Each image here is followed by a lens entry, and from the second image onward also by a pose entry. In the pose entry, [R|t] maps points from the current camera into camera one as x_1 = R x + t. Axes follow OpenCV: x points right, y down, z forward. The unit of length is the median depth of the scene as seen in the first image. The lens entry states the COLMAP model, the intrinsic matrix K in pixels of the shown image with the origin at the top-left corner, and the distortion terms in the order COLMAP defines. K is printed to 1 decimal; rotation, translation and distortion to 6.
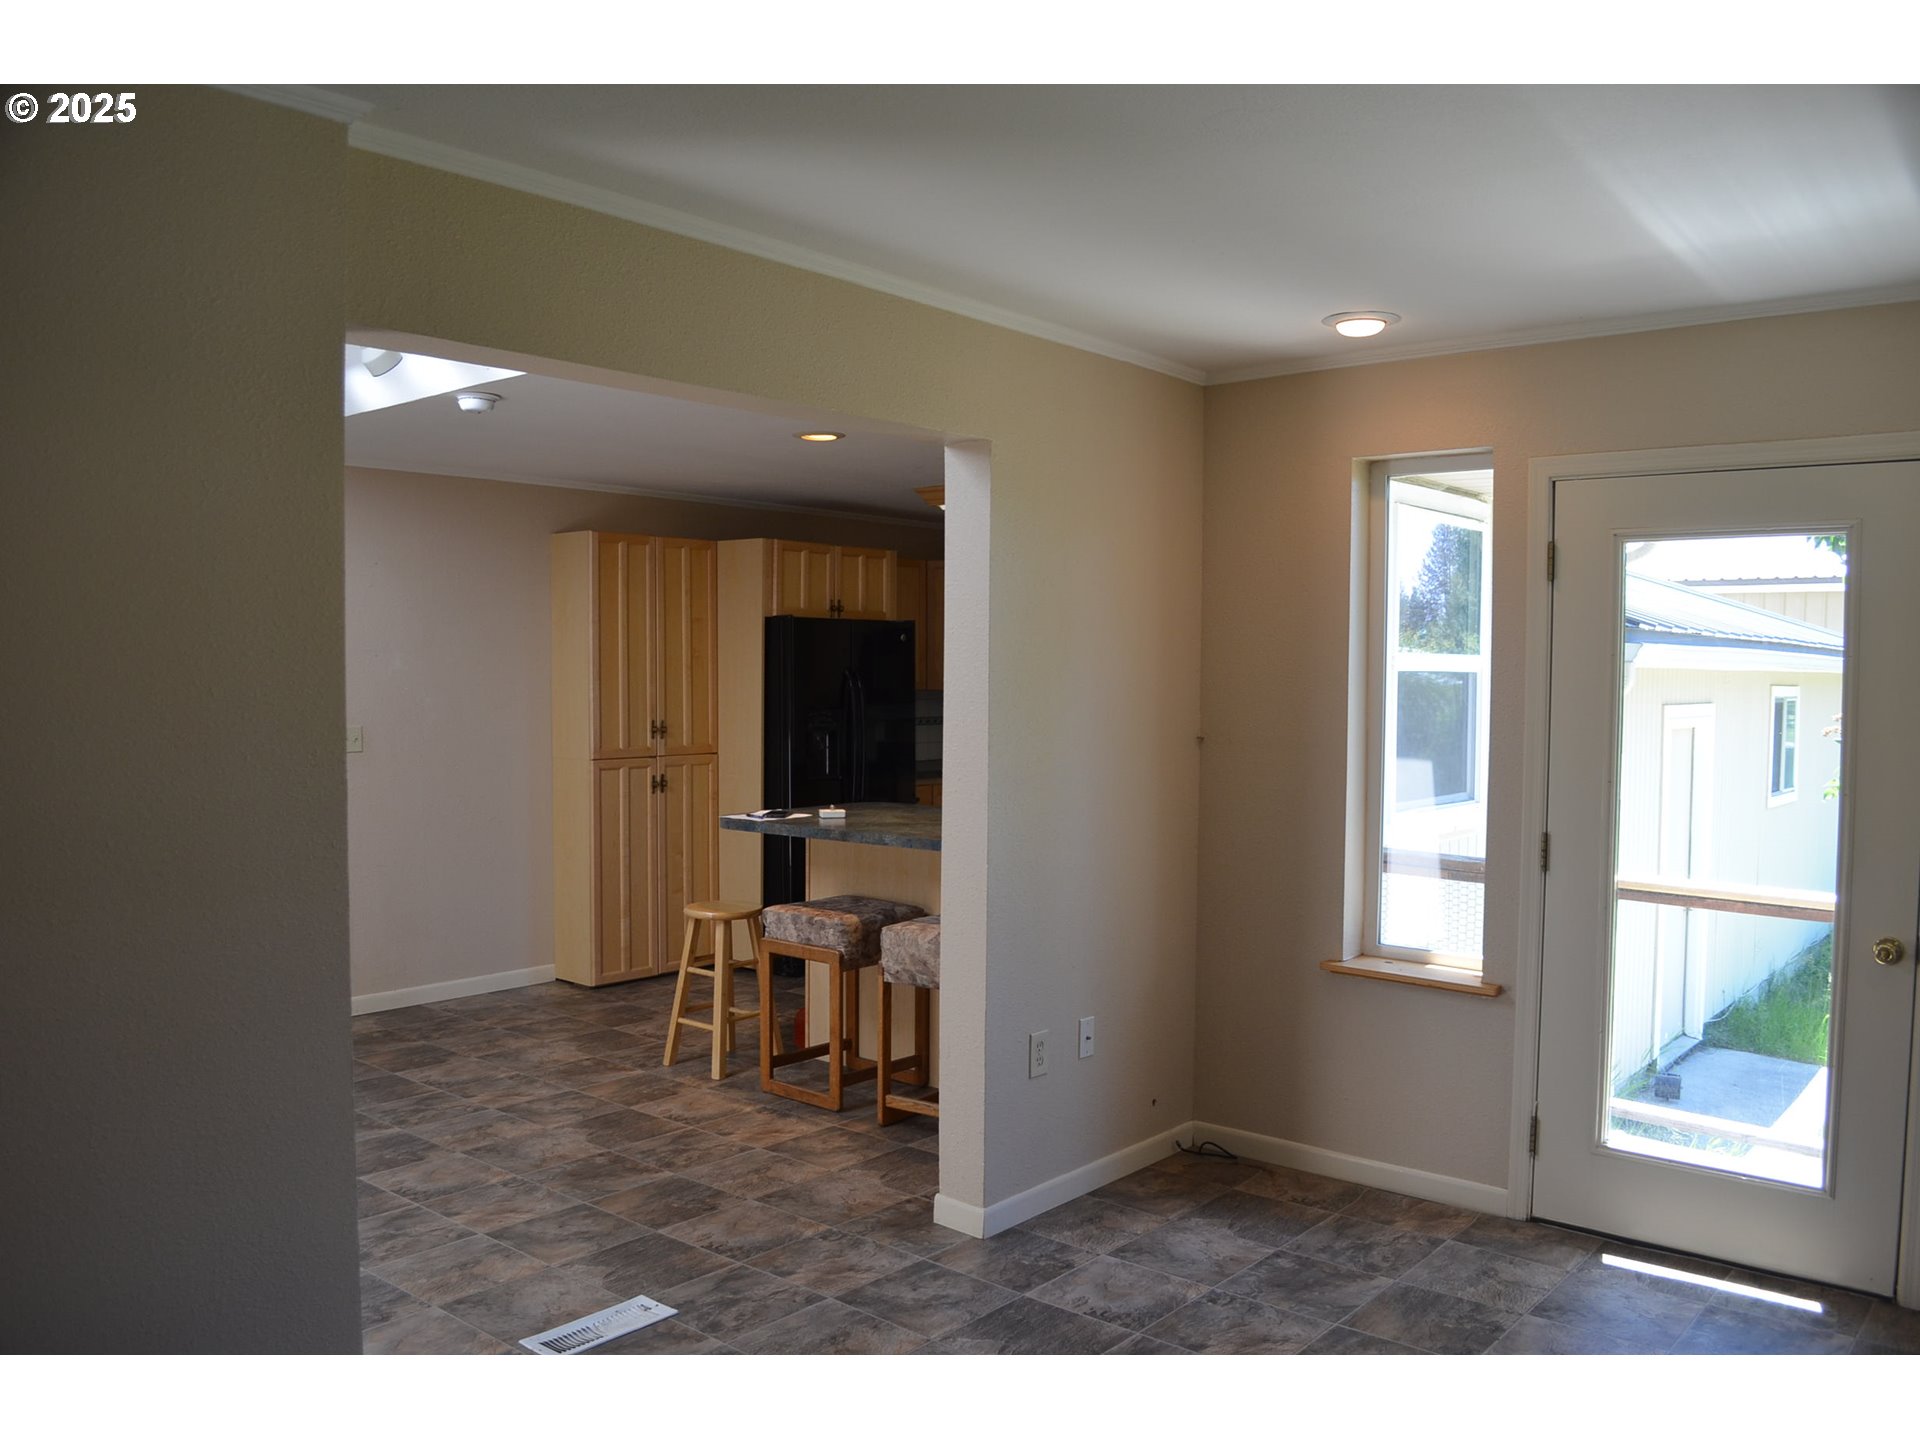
lens RADIAL K [[1512.3, 0, 977.7], [0, 1512.3, 731.1], [0, 0, 1]] dist [-0.081408, 0.013116]
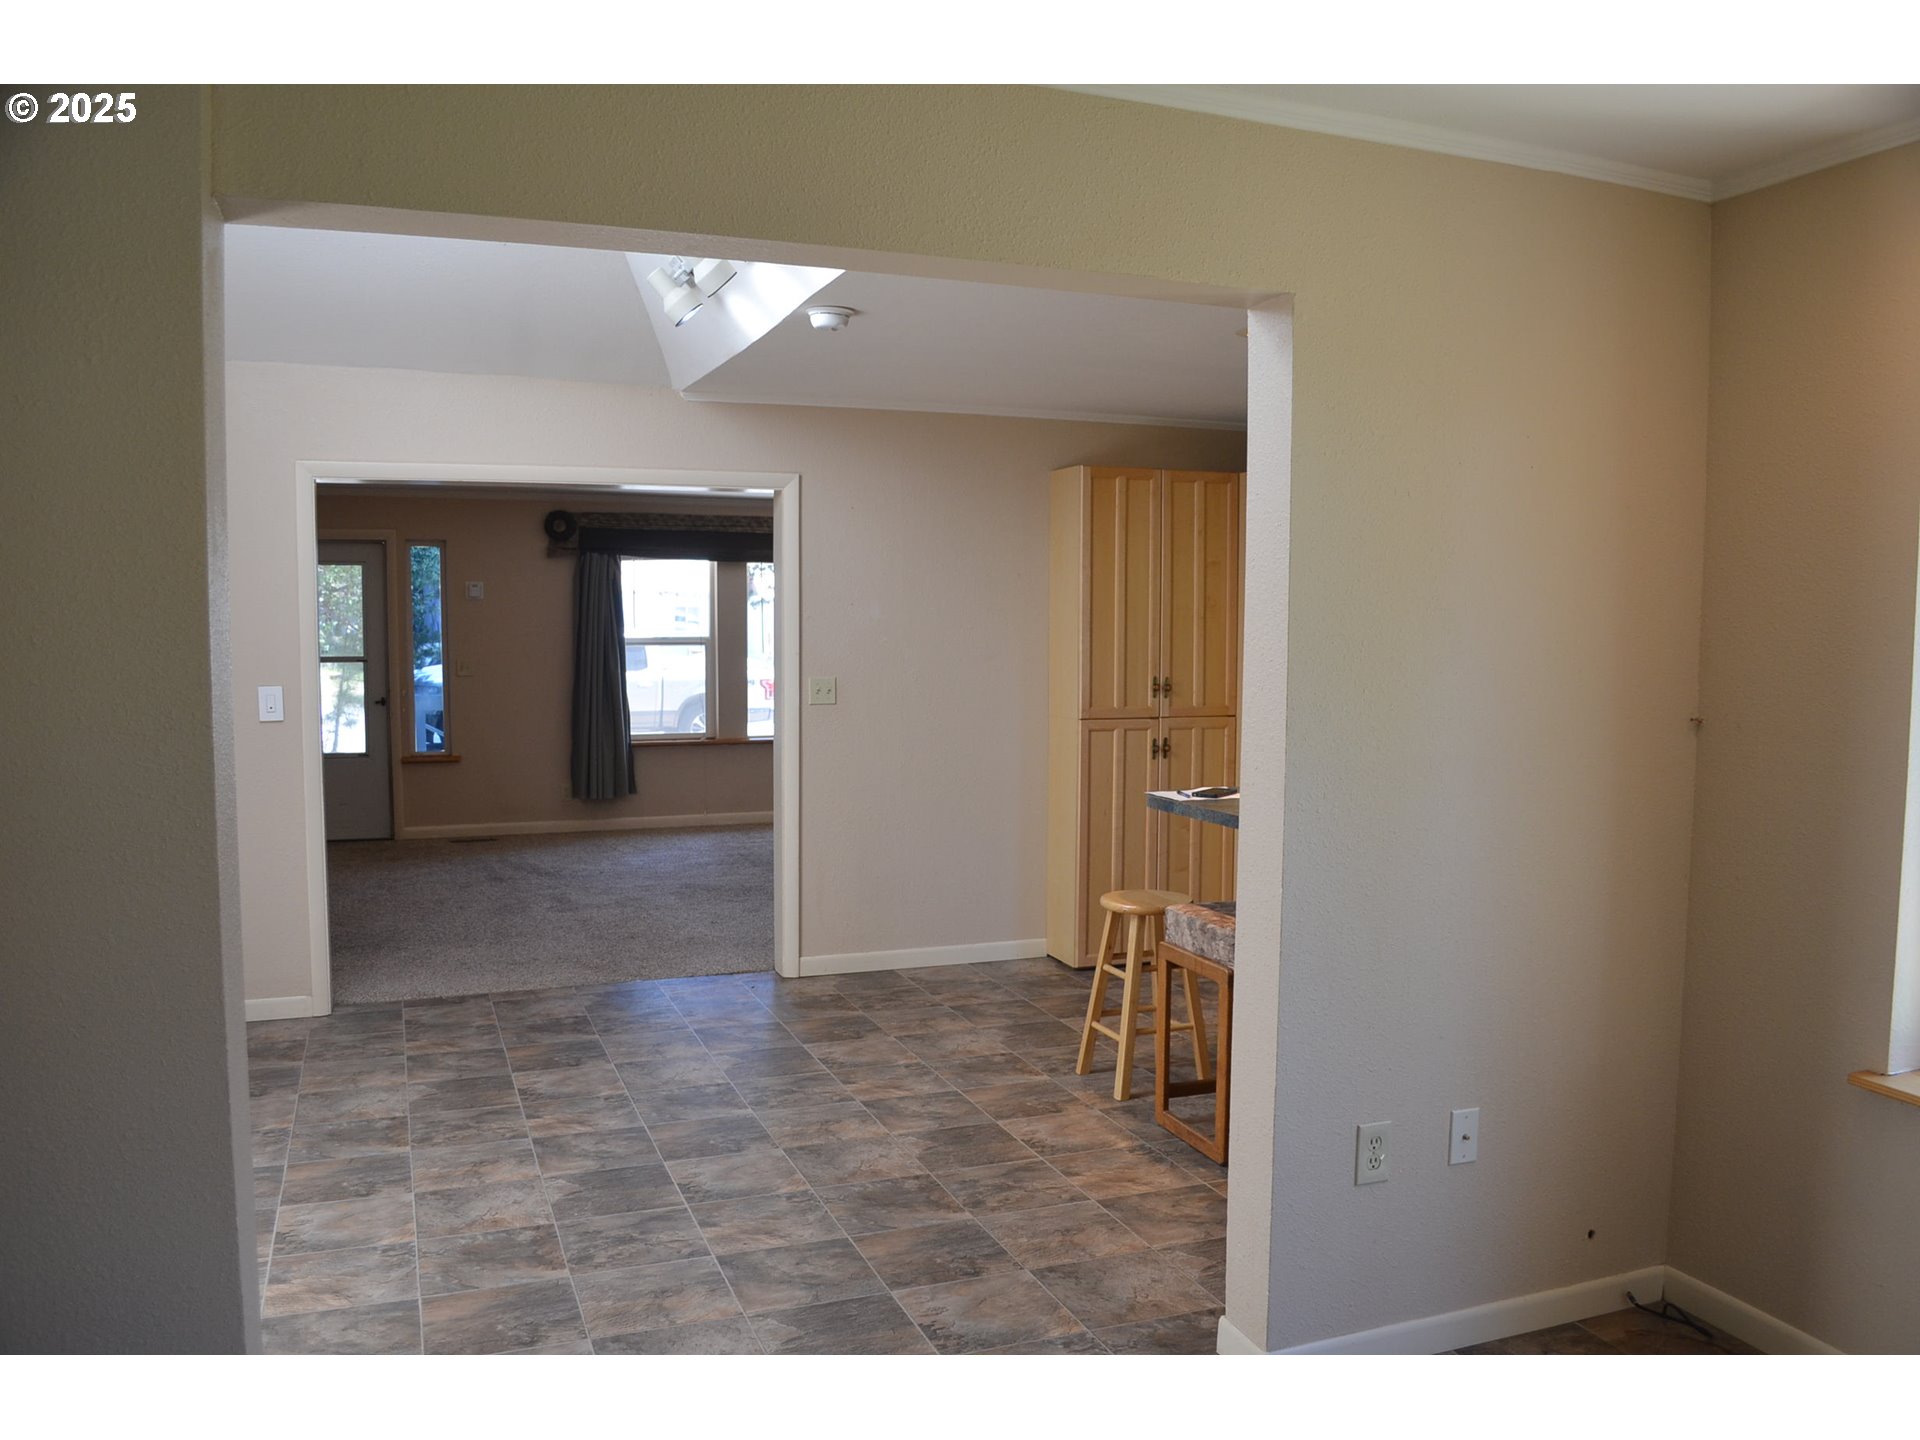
lens RADIAL K [[1512.3, 0, 977.7], [0, 1512.3, 731.1], [0, 0, 1]] dist [-0.081408, 0.013116]
pose [[0.879493, 0.036463, -0.474513, 0.163512], [-0.022271, 0.999122, 0.035497, -0.006454], [0.475391, -0.020652, 0.879532, 0.227968]]
